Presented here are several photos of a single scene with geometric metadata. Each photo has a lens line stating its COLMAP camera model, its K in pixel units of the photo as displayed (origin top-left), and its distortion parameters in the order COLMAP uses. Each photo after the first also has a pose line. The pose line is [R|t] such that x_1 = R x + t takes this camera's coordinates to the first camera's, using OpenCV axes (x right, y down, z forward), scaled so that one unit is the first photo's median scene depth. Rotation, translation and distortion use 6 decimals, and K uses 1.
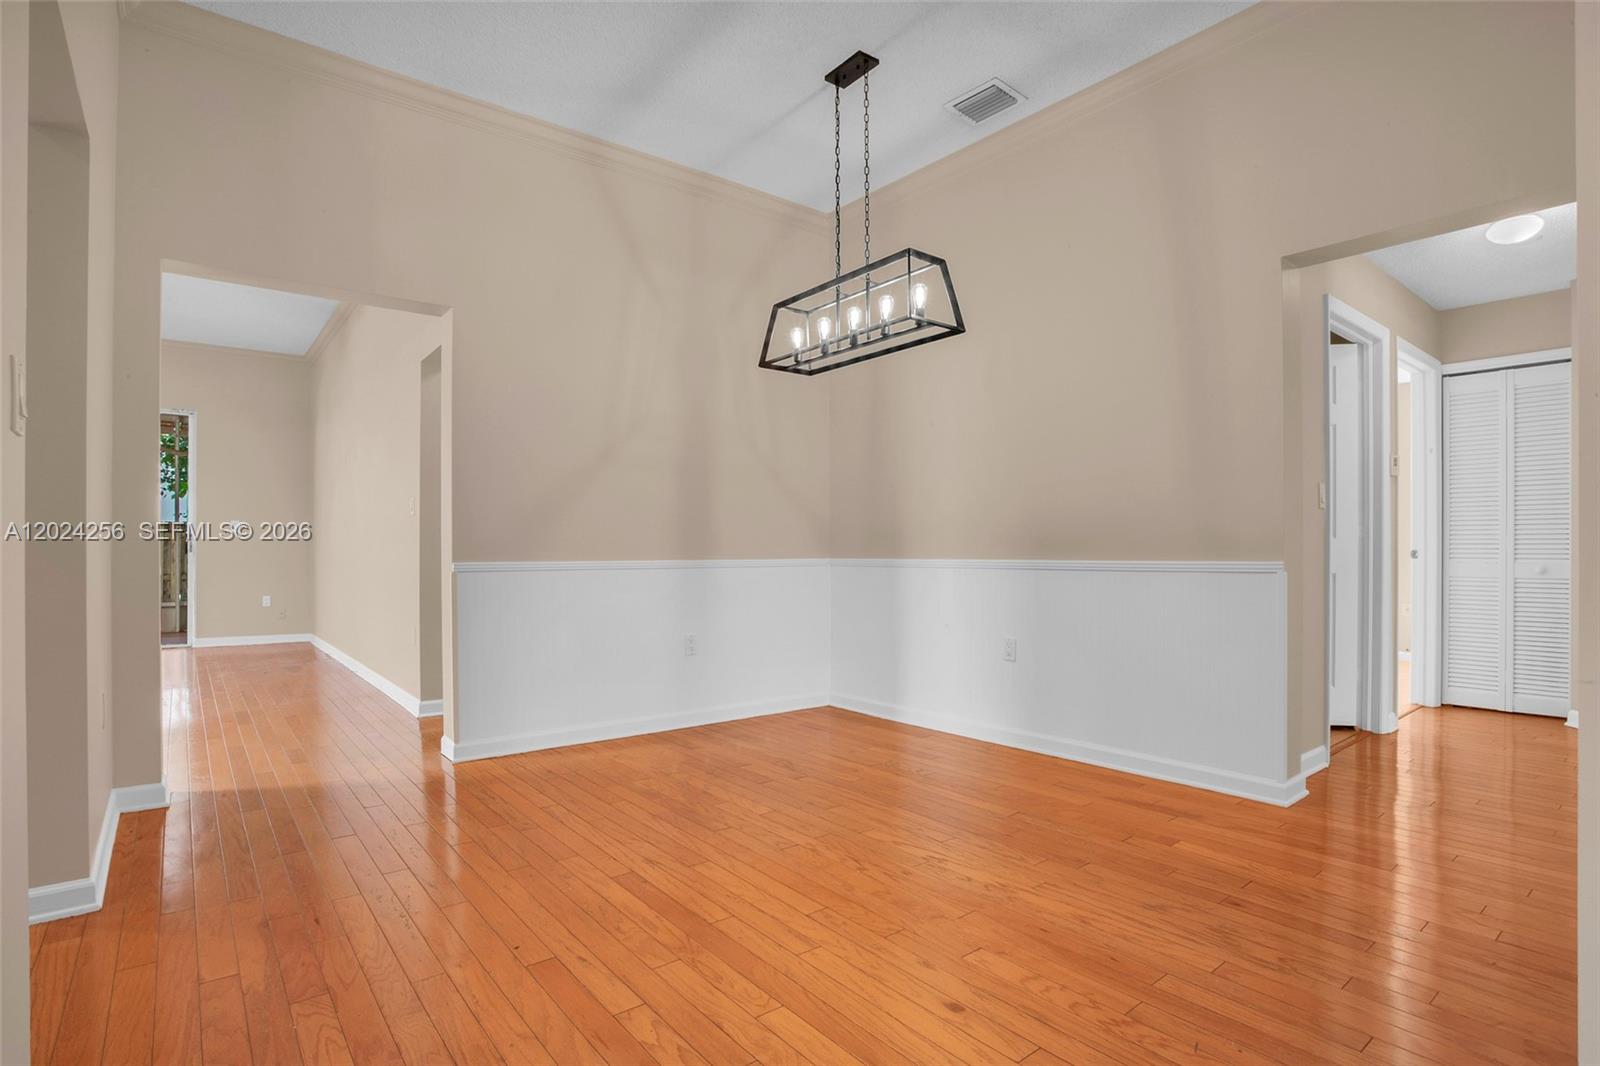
lens RADIAL K [[798.8, 0, 776.7], [0, 798.8, 555.8], [0, 0, 1]] dist [-0.061041, 0.018284]
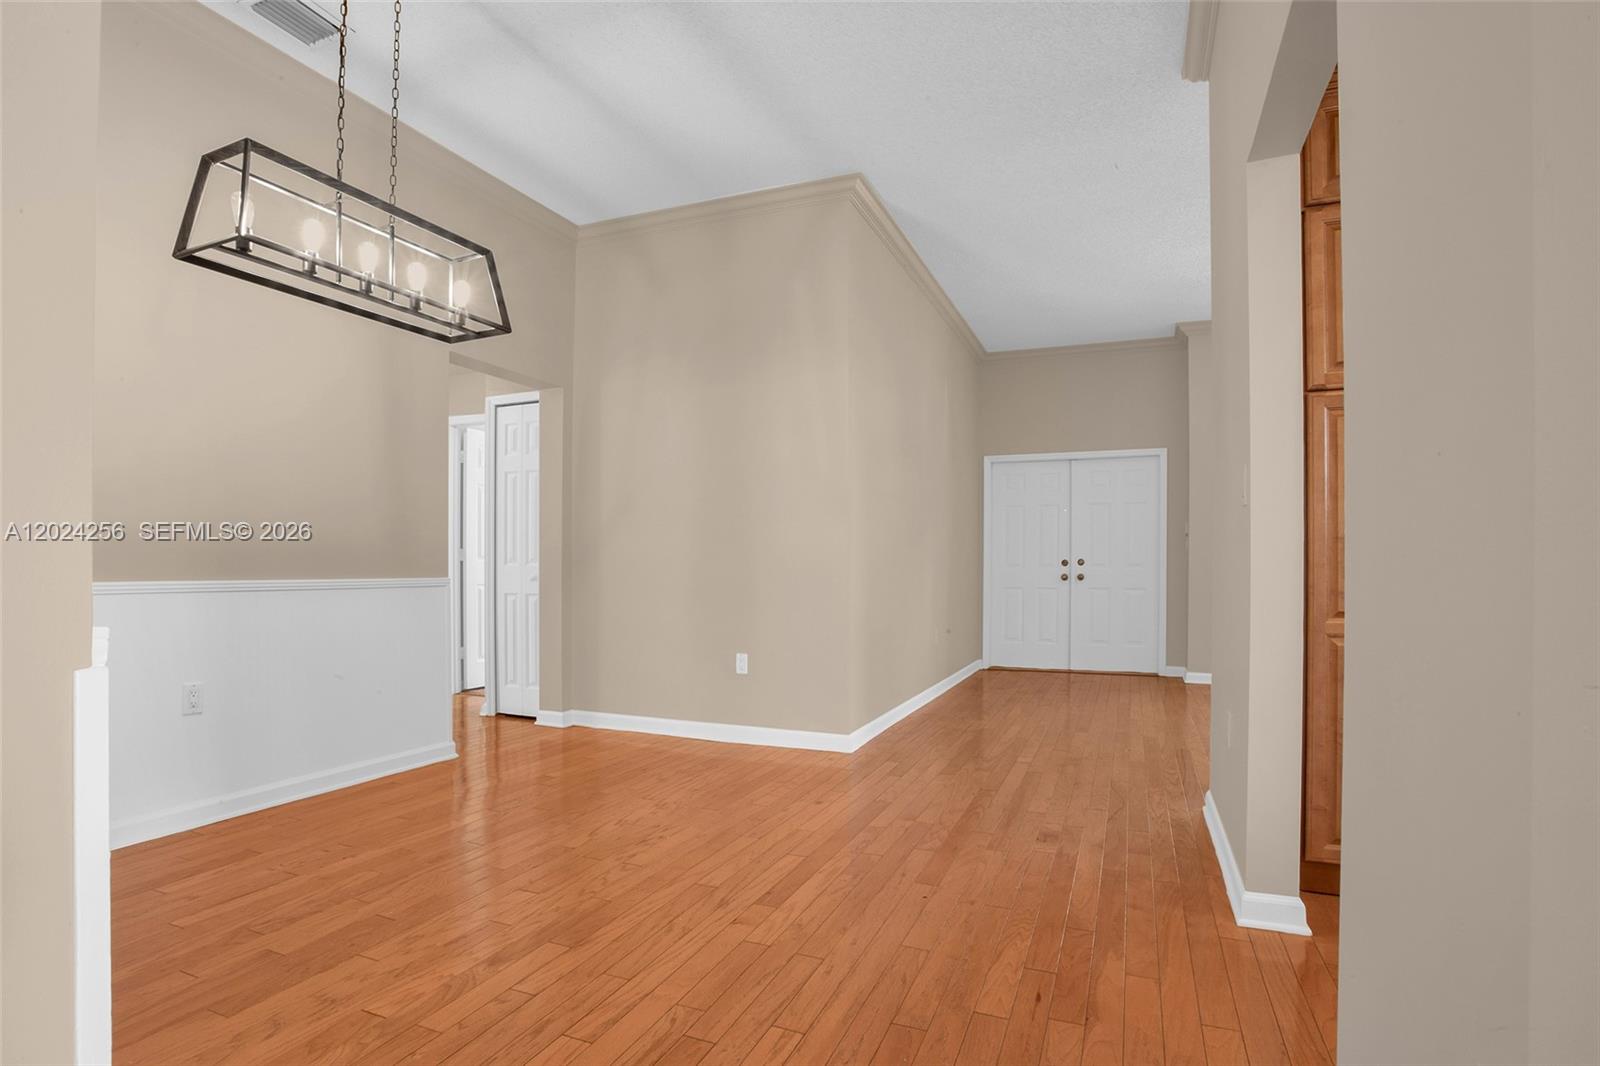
lens RADIAL K [[804.2, 0, 791.3], [0, 804.2, 588.3], [0, 0, 1]] dist [-0.083836, 0.037154]
pose [[-0.490067, -0.018167, 0.871496, -0.628648], [0.001685, 0.999761, 0.021788, -0.003703], [-0.871683, 0.012146, -0.489919, 0.862547]]
